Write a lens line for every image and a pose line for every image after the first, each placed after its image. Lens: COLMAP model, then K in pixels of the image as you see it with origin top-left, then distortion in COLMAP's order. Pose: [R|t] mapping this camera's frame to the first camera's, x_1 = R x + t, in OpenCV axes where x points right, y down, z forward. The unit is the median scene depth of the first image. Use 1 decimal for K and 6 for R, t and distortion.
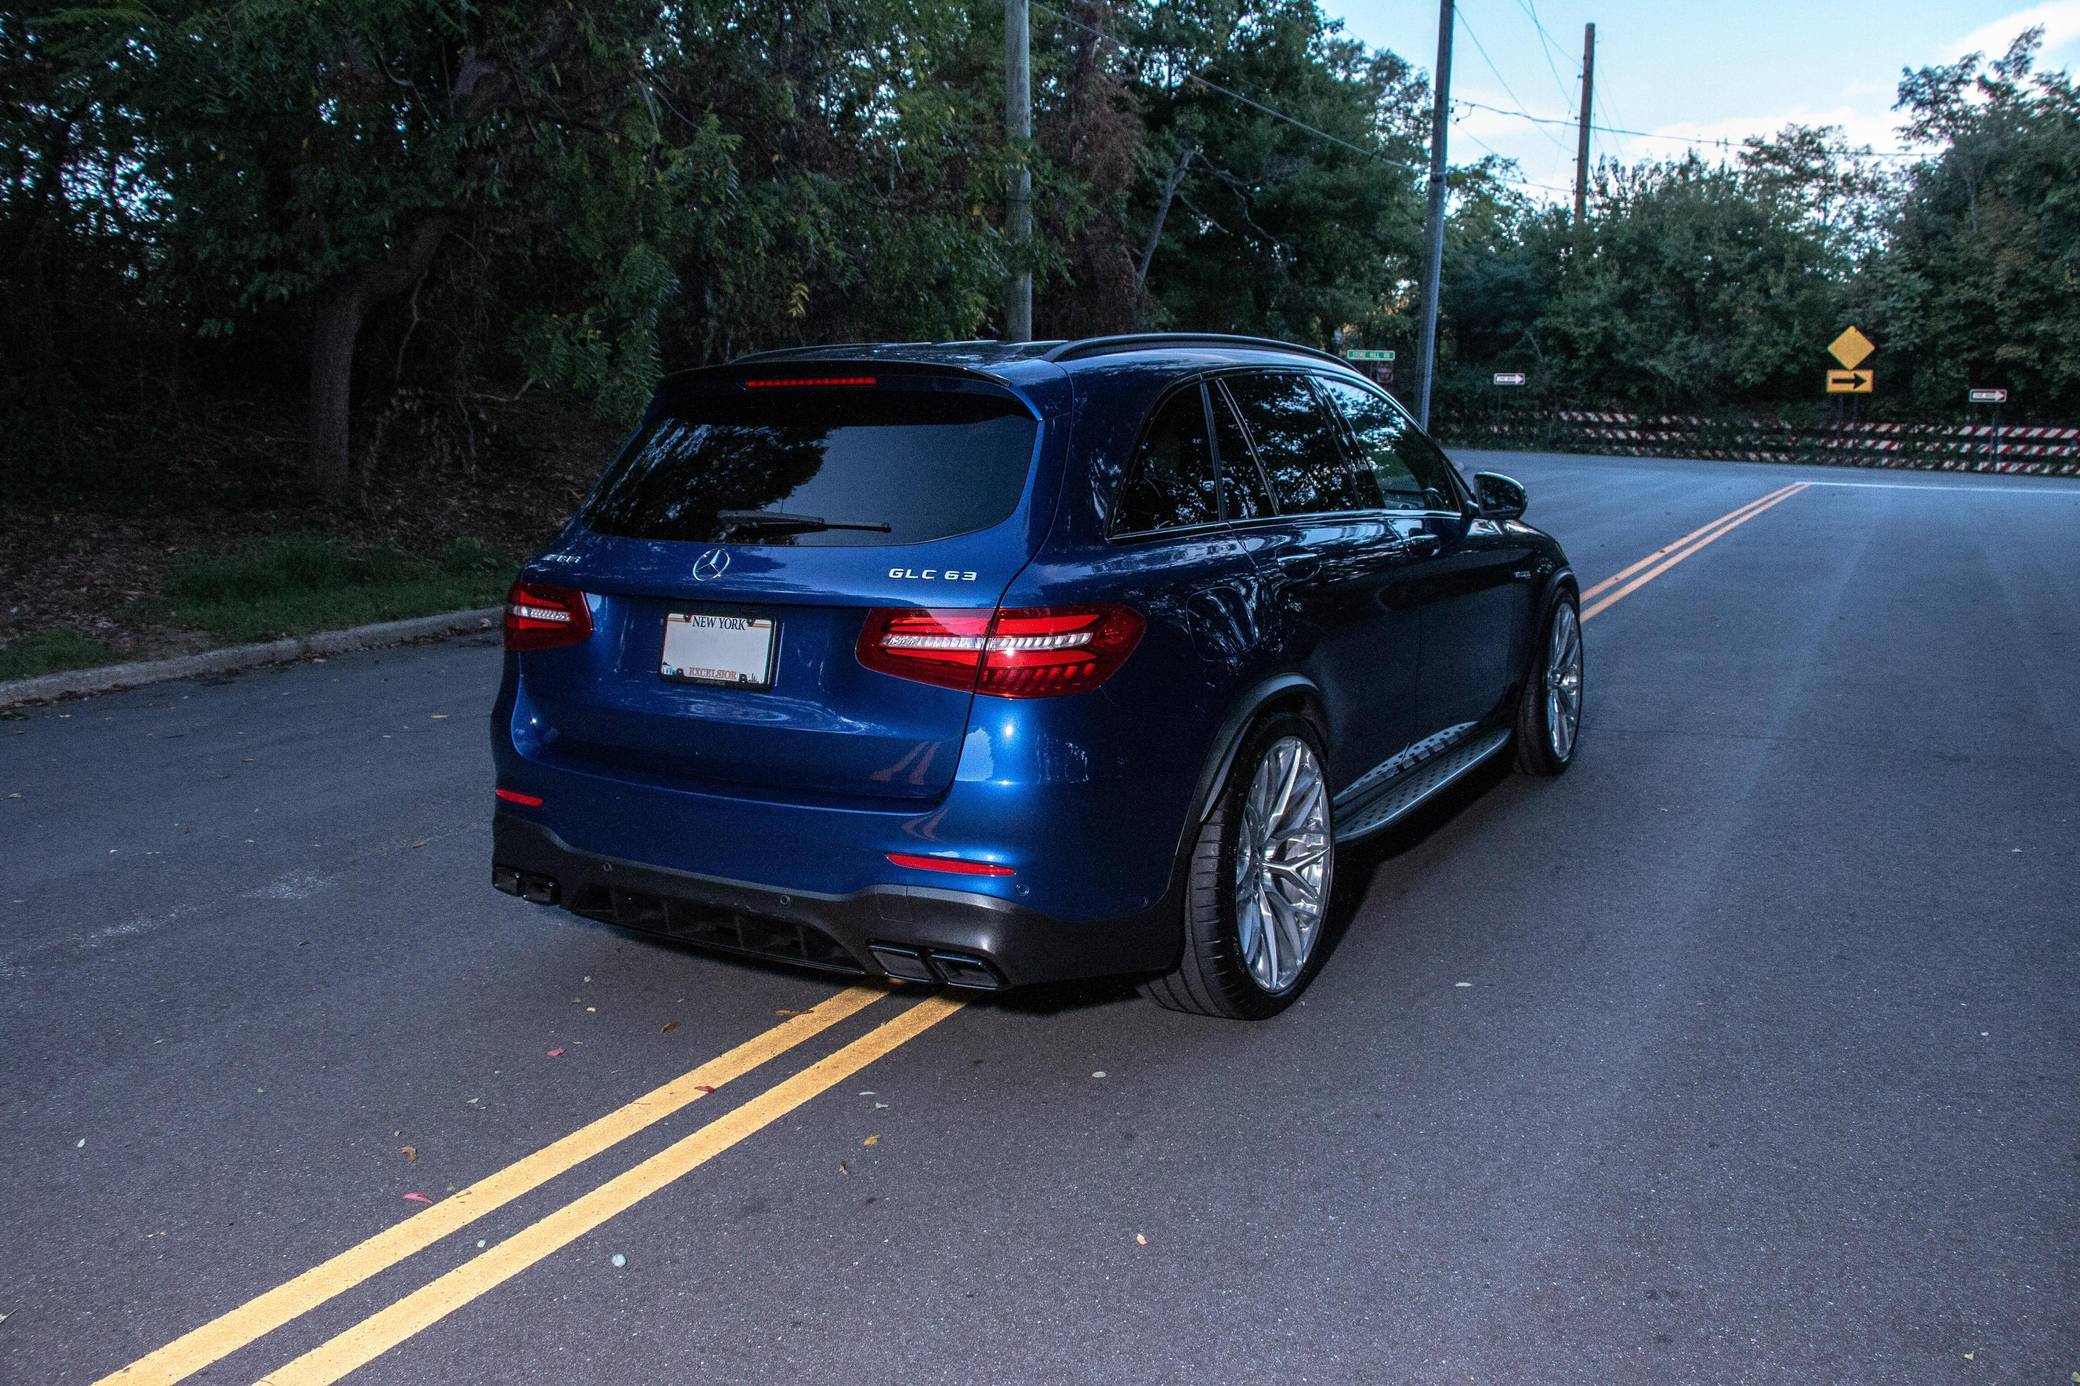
lens RADIAL K [[1721.0, 0, 1052.0], [0, 1721.0, 683.9], [0, 0, 1]] dist [-0.185978, 0.174566]
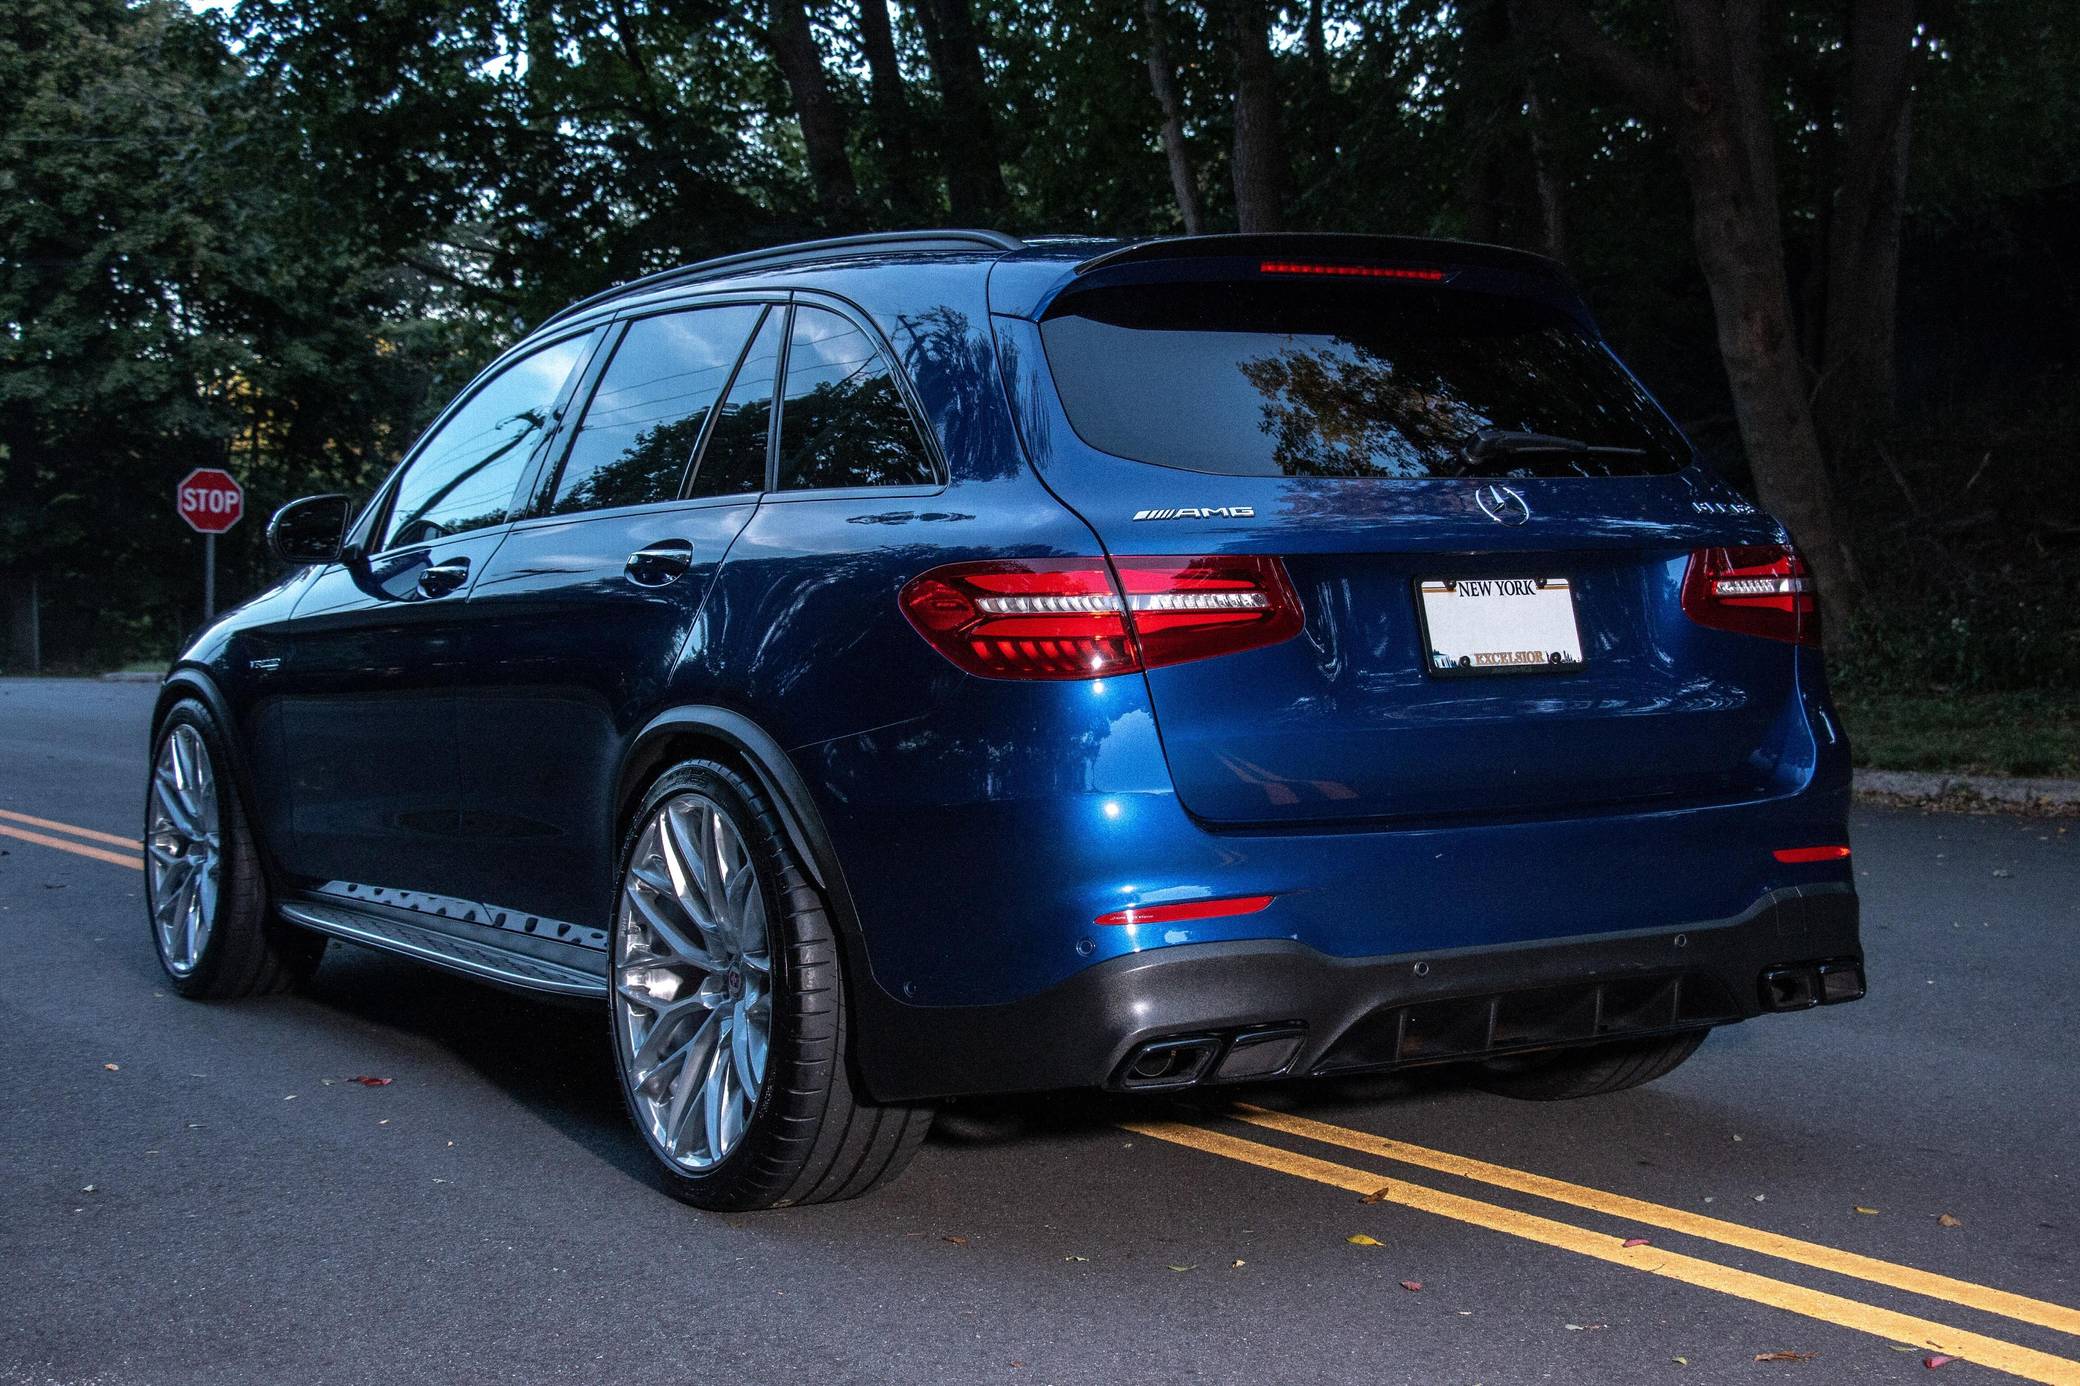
lens RADIAL K [[3016.0, 0, 1040.0], [0, 3016.0, 693.0], [0, 0, 1]] dist [0.010621, 0.779716]
pose [[0.459929, -0.031419, 0.887399, -0.144091], [0.154601, 0.986943, -0.045184, 0.003640], [-0.874393, 0.157974, 0.458782, 0.061462]]
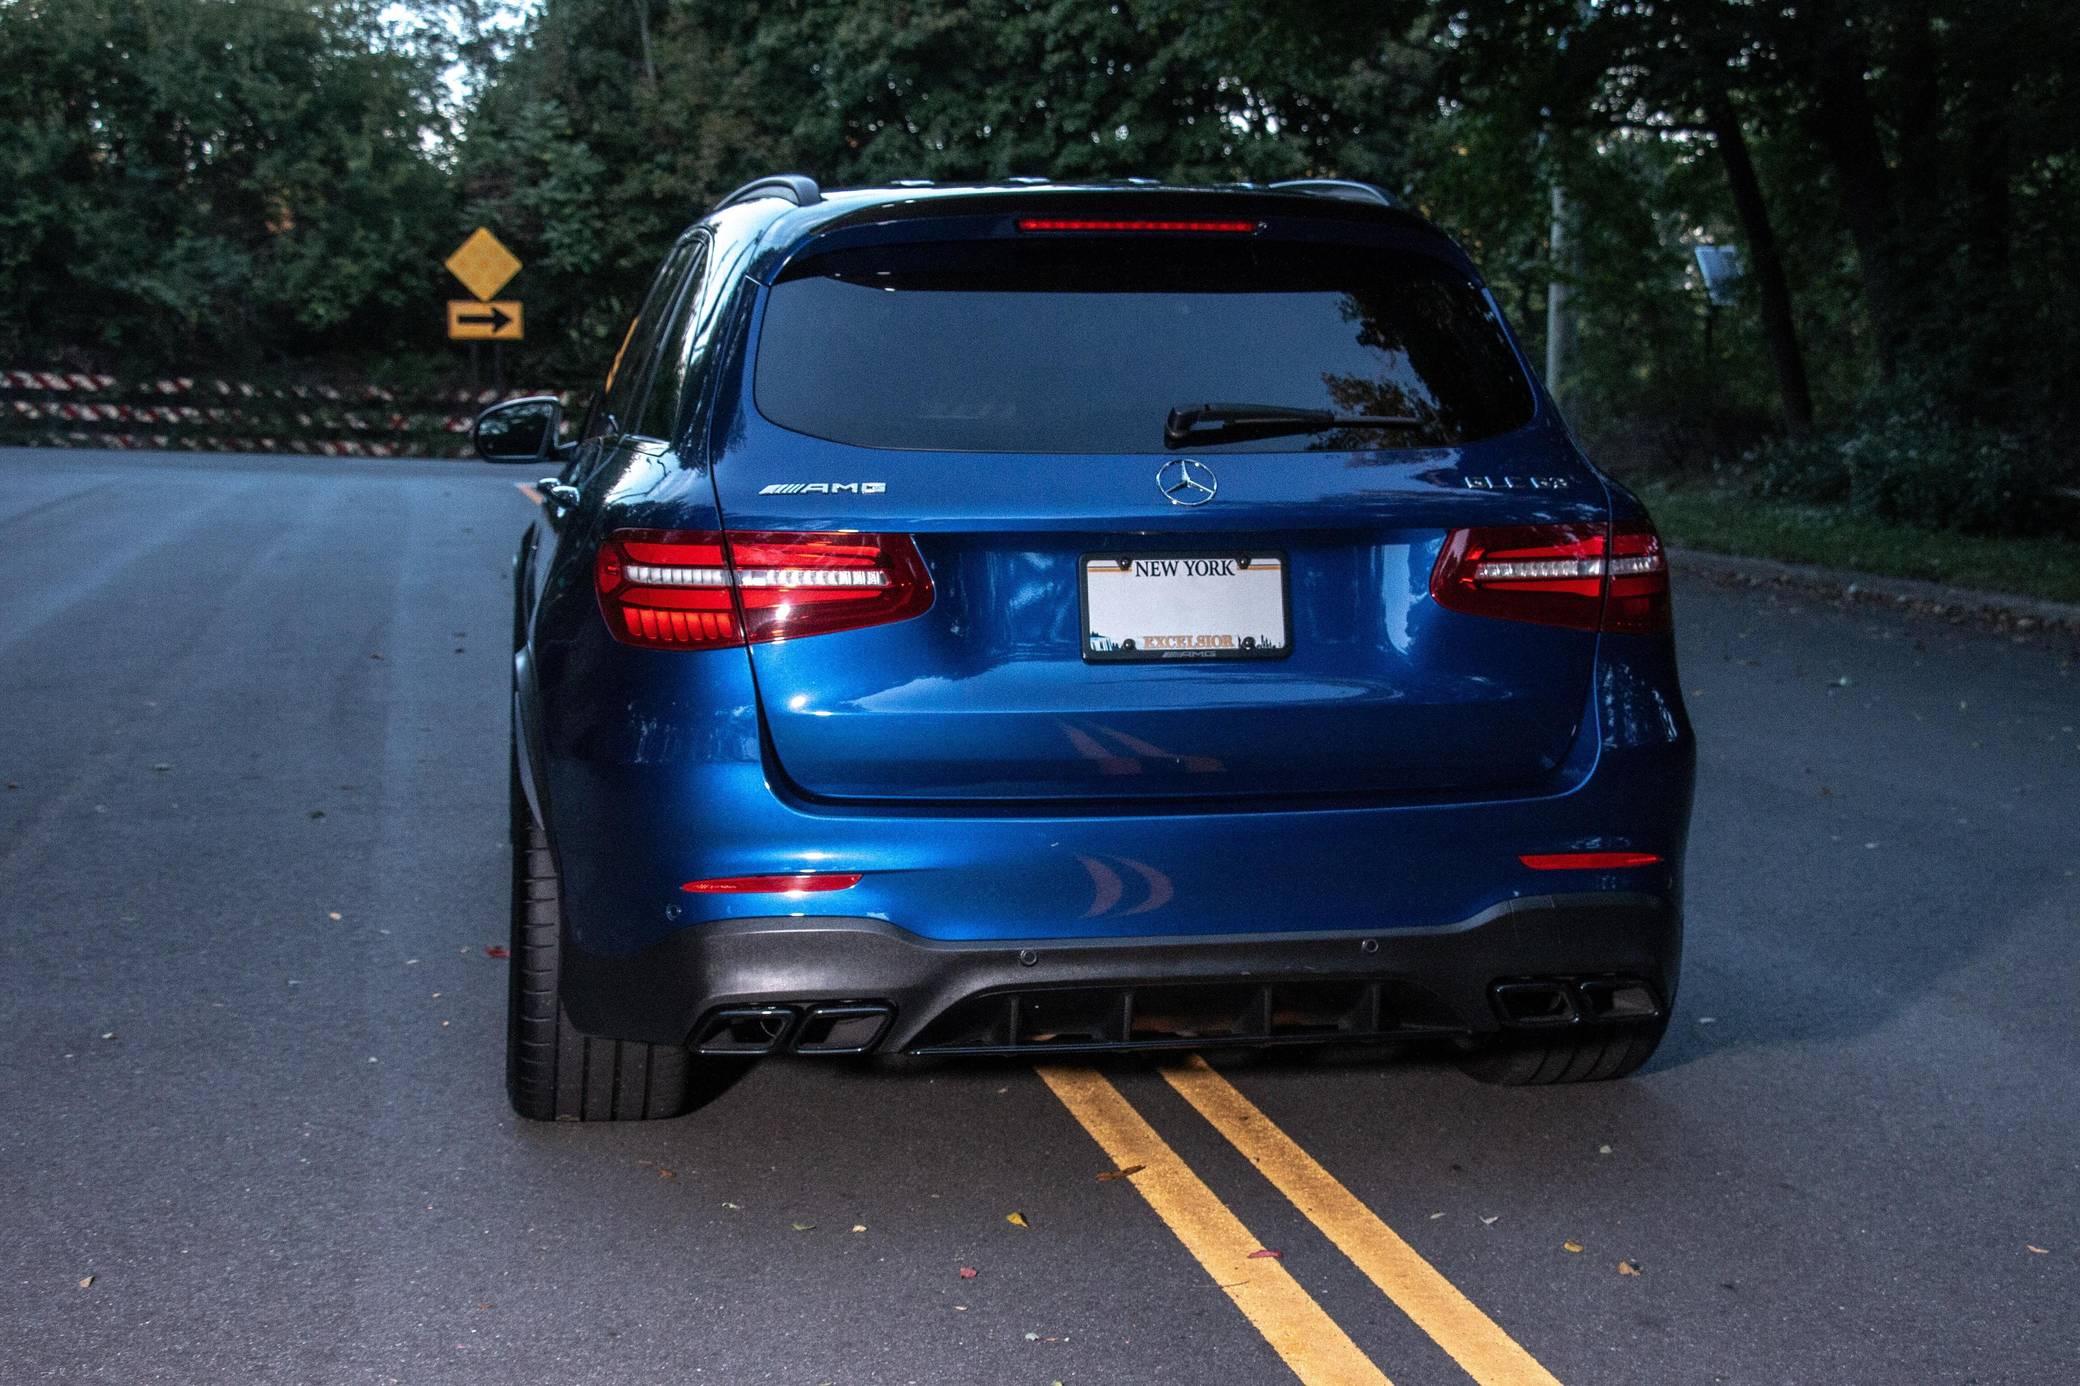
lens RADIAL K [[3151.6, 0, 1040.0], [0, 3151.6, 693.0], [0, 0, 1]] dist [0.042577, 0.734715]
pose [[0.763150, -0.053284, 0.644021, -0.108760], [0.094732, 0.995053, -0.029928, 0.004846], [-0.639240, 0.083849, 0.764422, 0.007698]]
